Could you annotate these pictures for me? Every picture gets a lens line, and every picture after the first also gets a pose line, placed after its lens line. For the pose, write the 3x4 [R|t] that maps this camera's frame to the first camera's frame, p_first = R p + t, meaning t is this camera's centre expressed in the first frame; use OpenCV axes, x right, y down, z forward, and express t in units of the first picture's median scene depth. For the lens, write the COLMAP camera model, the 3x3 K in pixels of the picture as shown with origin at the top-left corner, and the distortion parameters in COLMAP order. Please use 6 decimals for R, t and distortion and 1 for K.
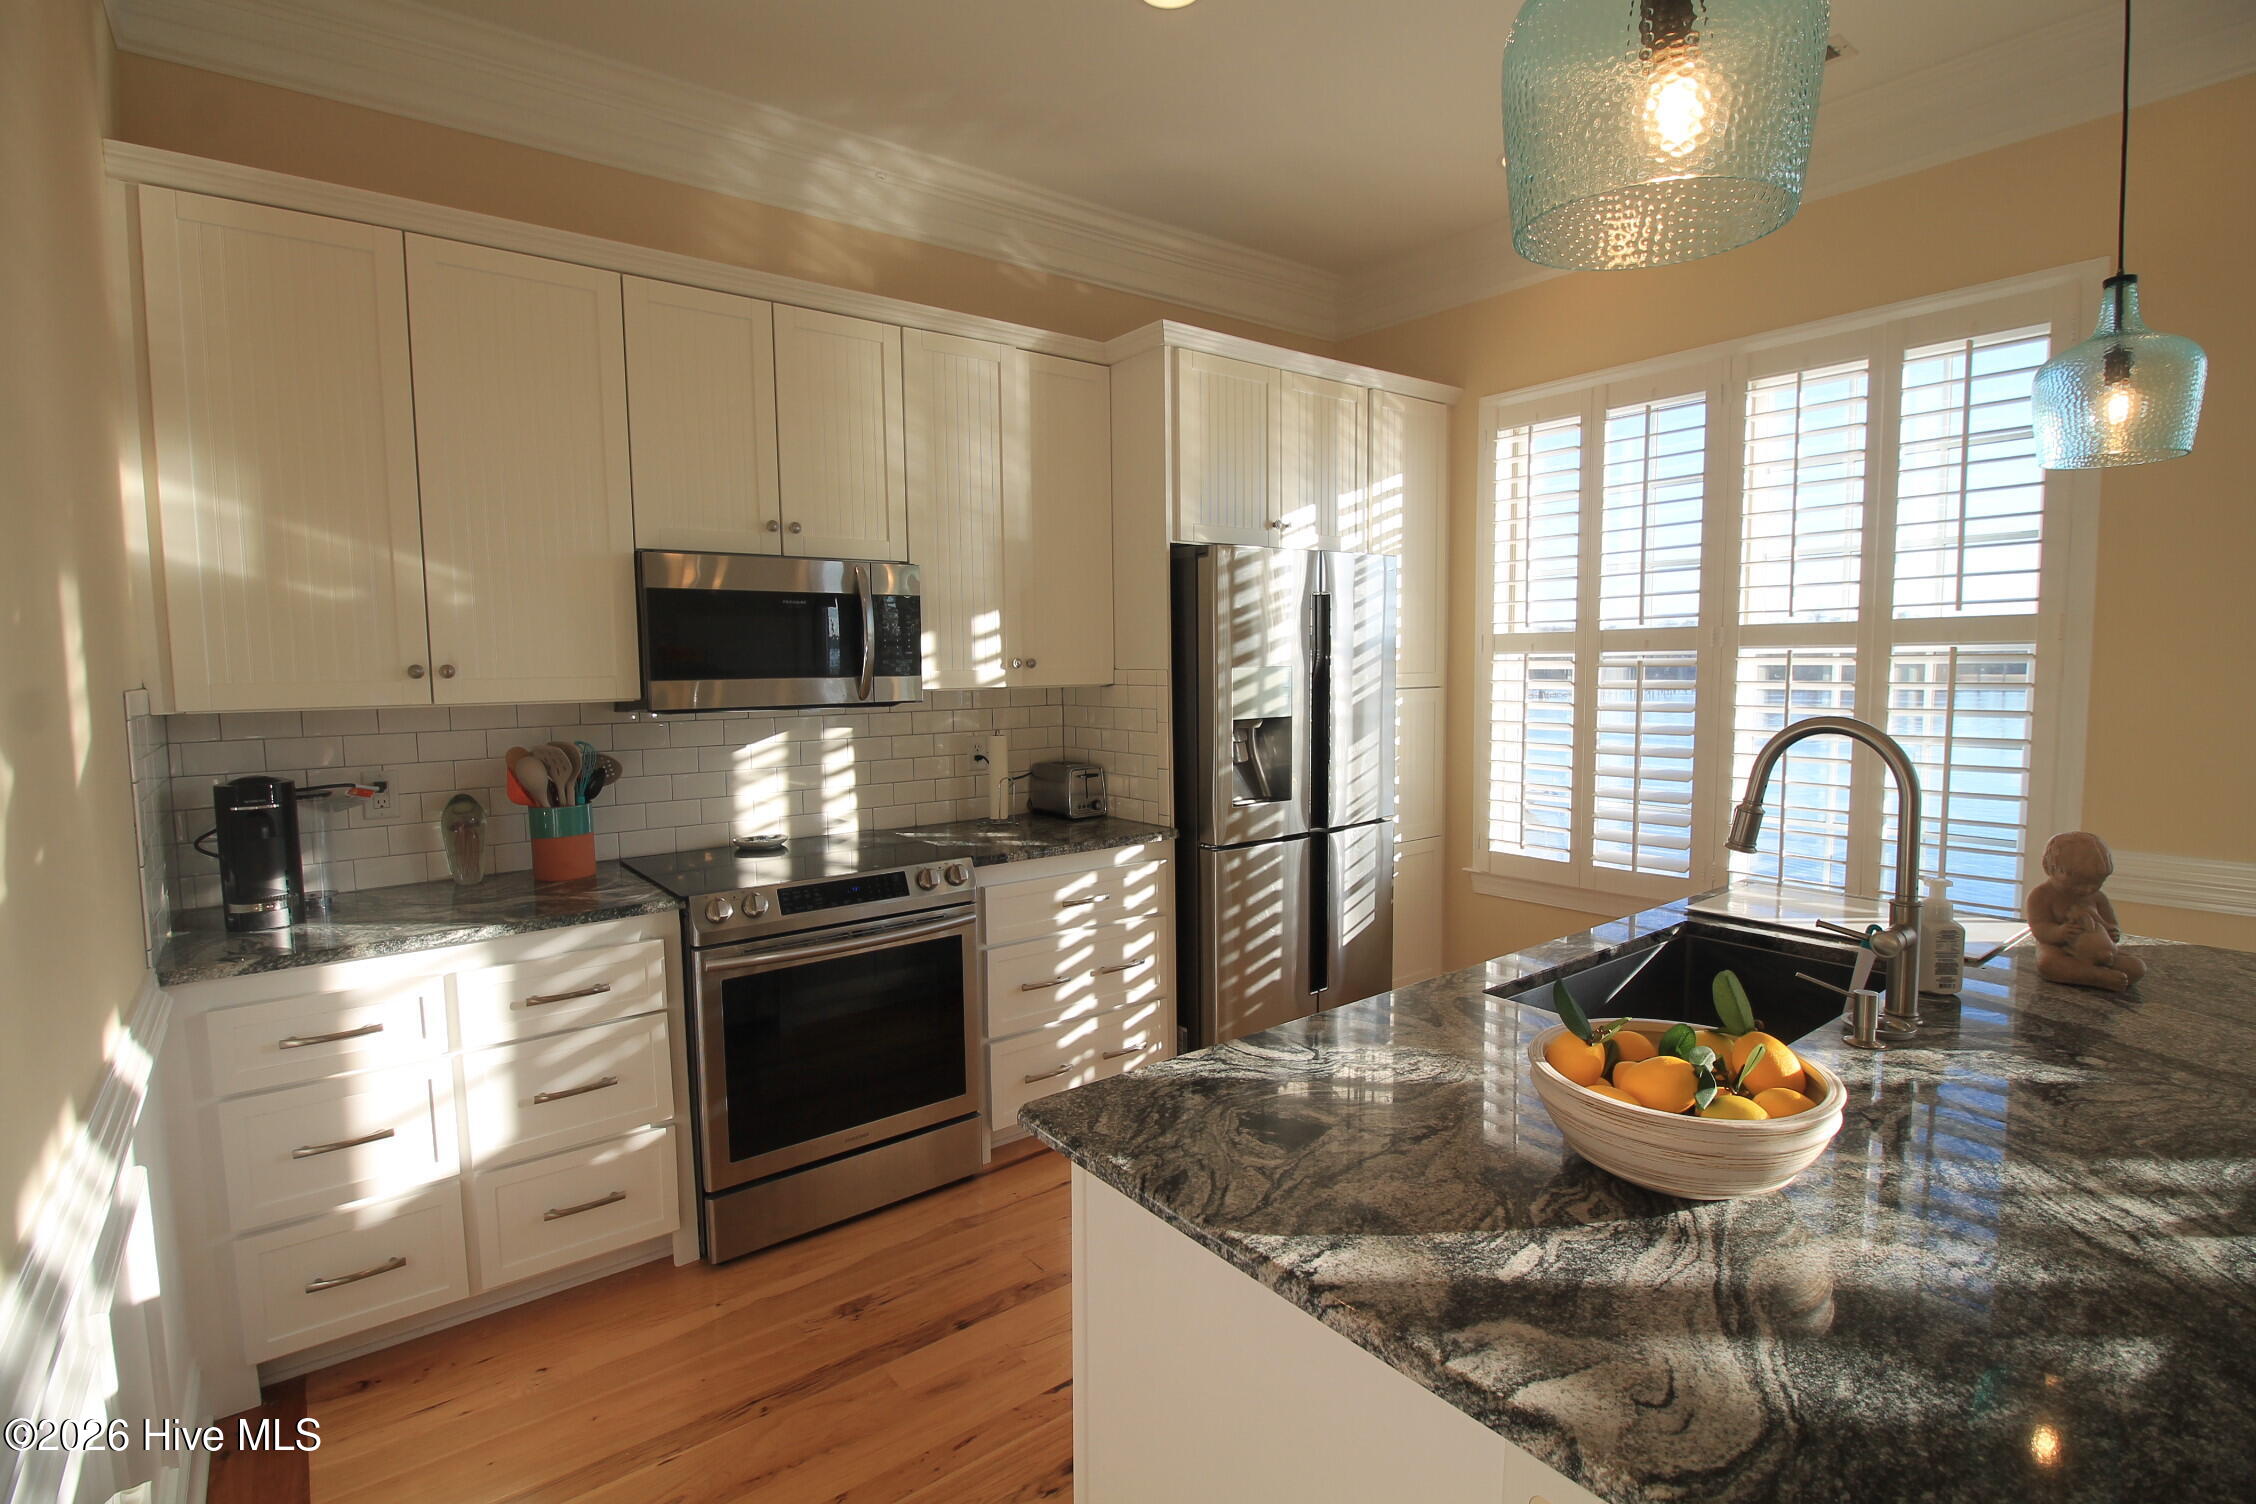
lens RADIAL K [[1073.0, 0, 1128.0], [0, 1073.0, 752.0], [0, 0, 1]] dist [-0.009363, 0.000234]
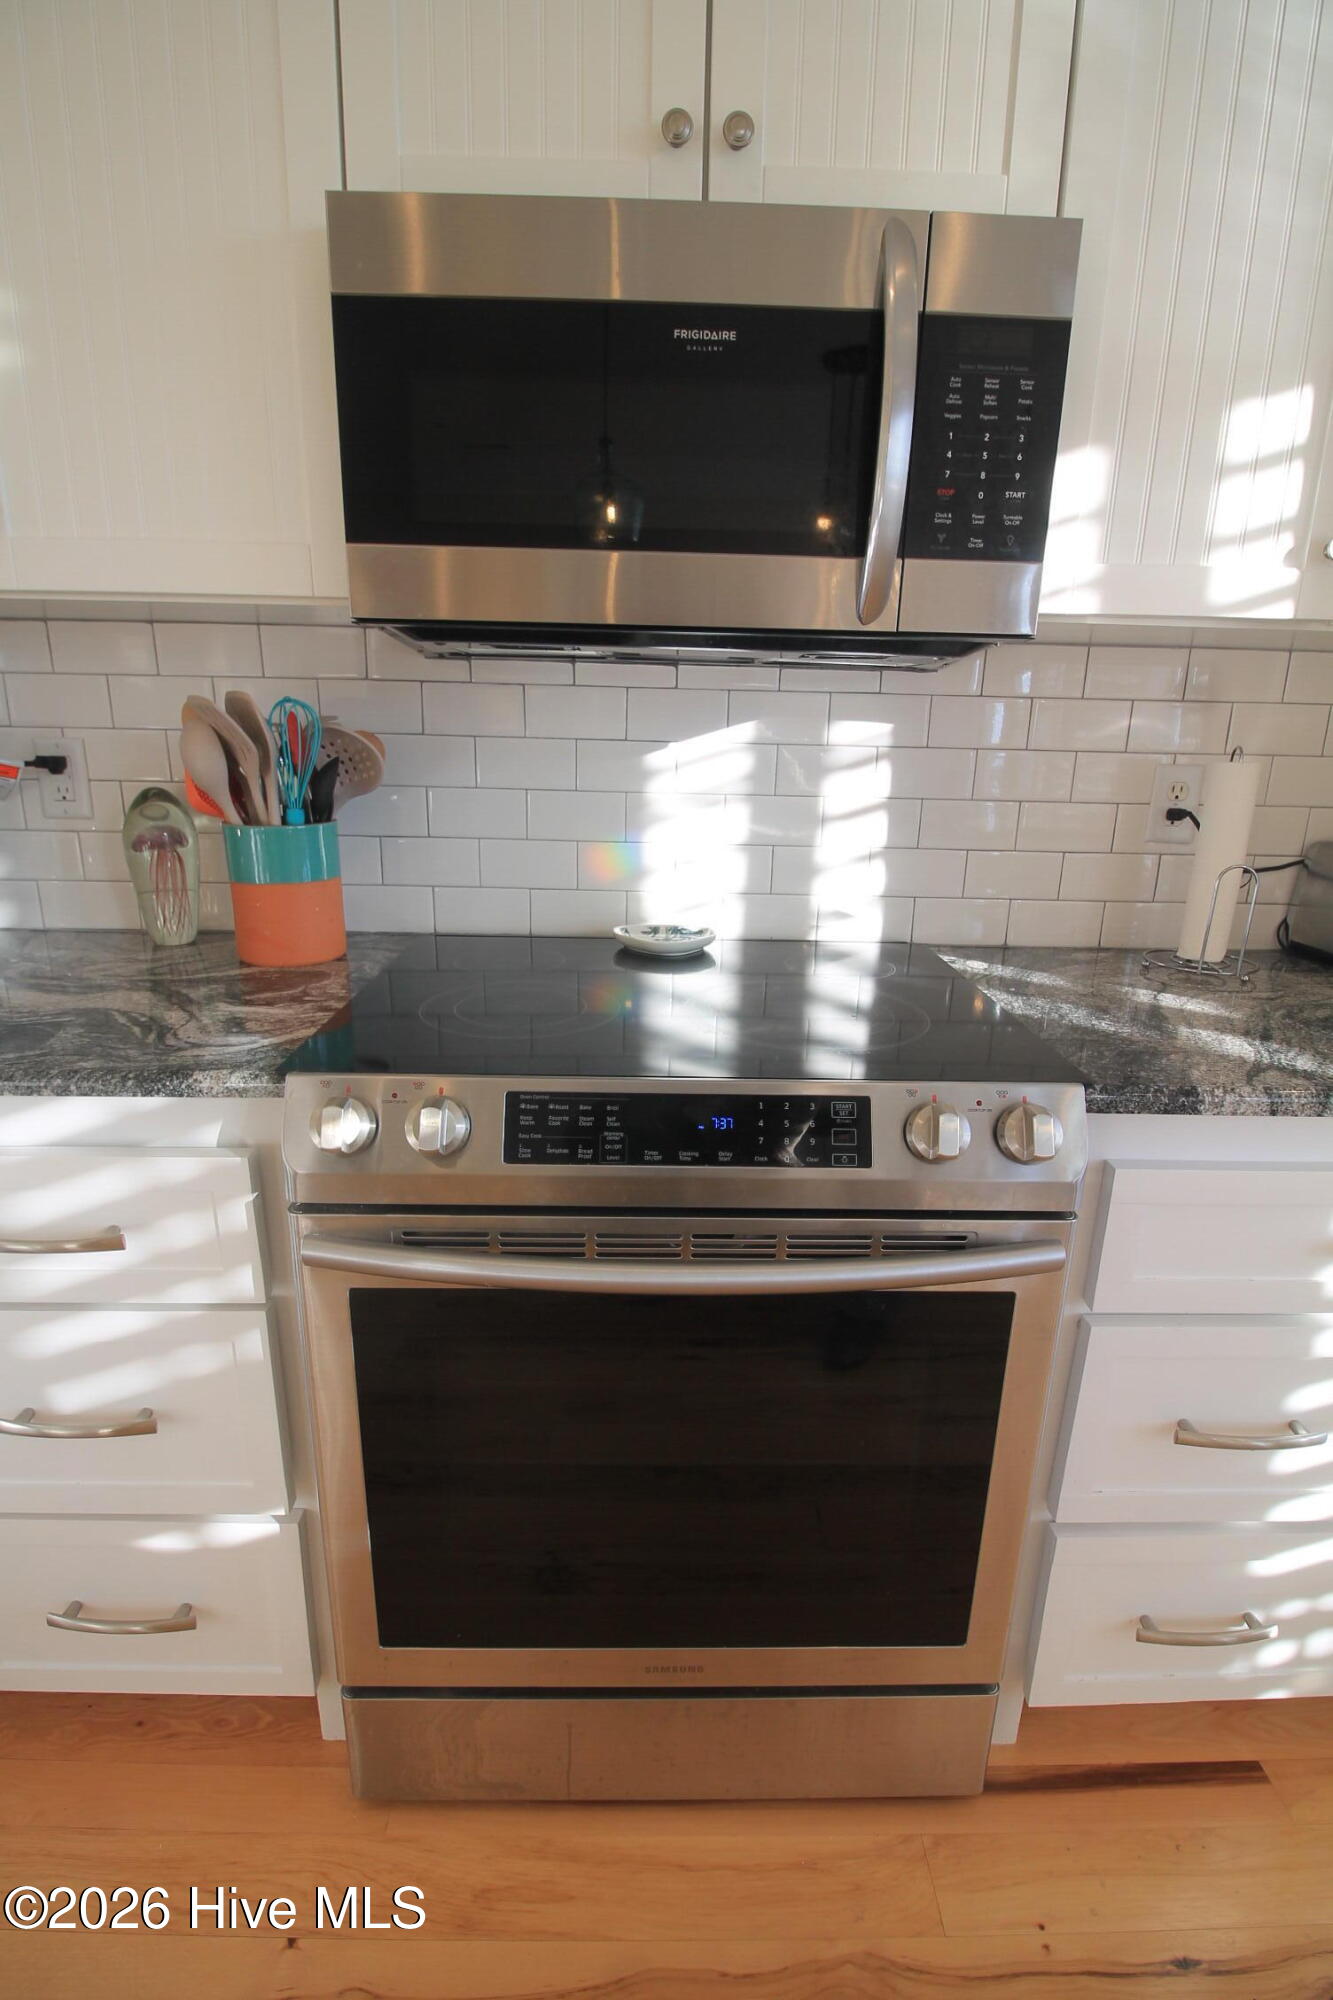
lens RADIAL K [[951.3, 0, 666.5], [0, 951.3, 1000.0], [0, 0, 1]] dist [-0.009363, 0.000234]
pose [[0.796609, 0.191999, -0.573193, -0.078742], [-0.082108, 0.973798, 0.212075, 0.017161], [0.598893, -0.121877, 0.791501, 0.643339]]
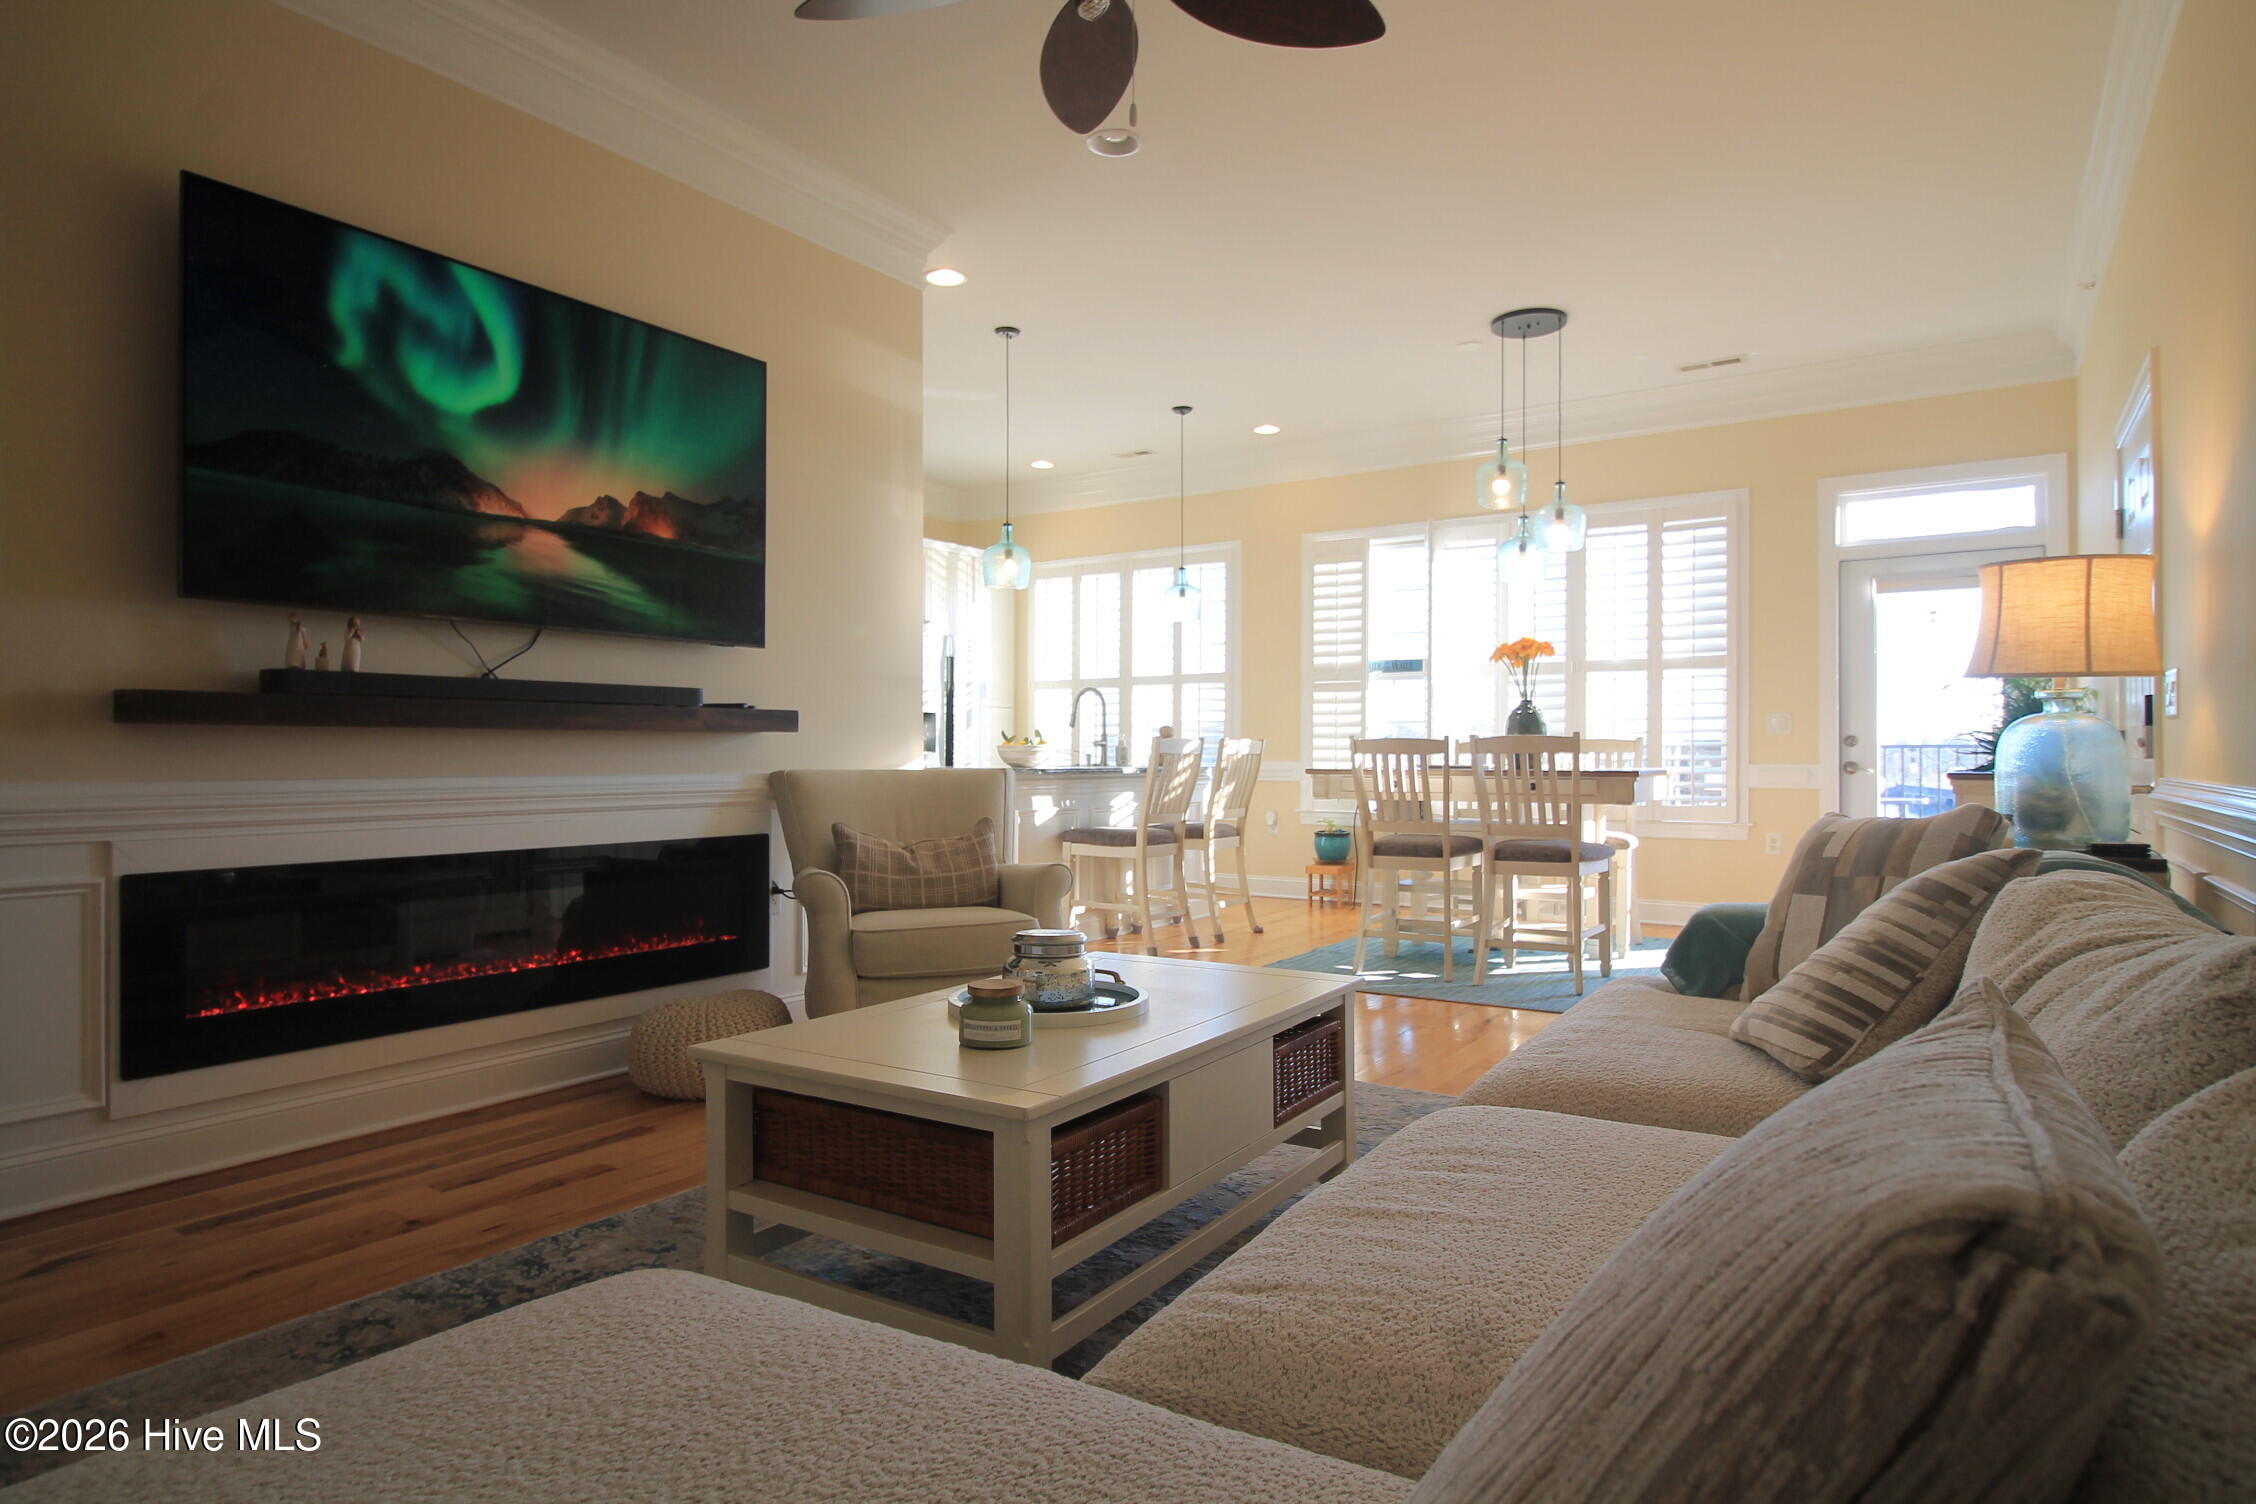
lens RADIAL K [[1261.6, 0, 1126.9], [0, 1261.6, 765.4], [0, 0, 1]] dist [-0.003131, -0.000442]
pose [[0.947772, 0.008502, 0.318835, -0.315112], [0.016506, 0.996998, -0.075650, 0.292407], [-0.318521, 0.076962, 0.944786, -1.620250]]
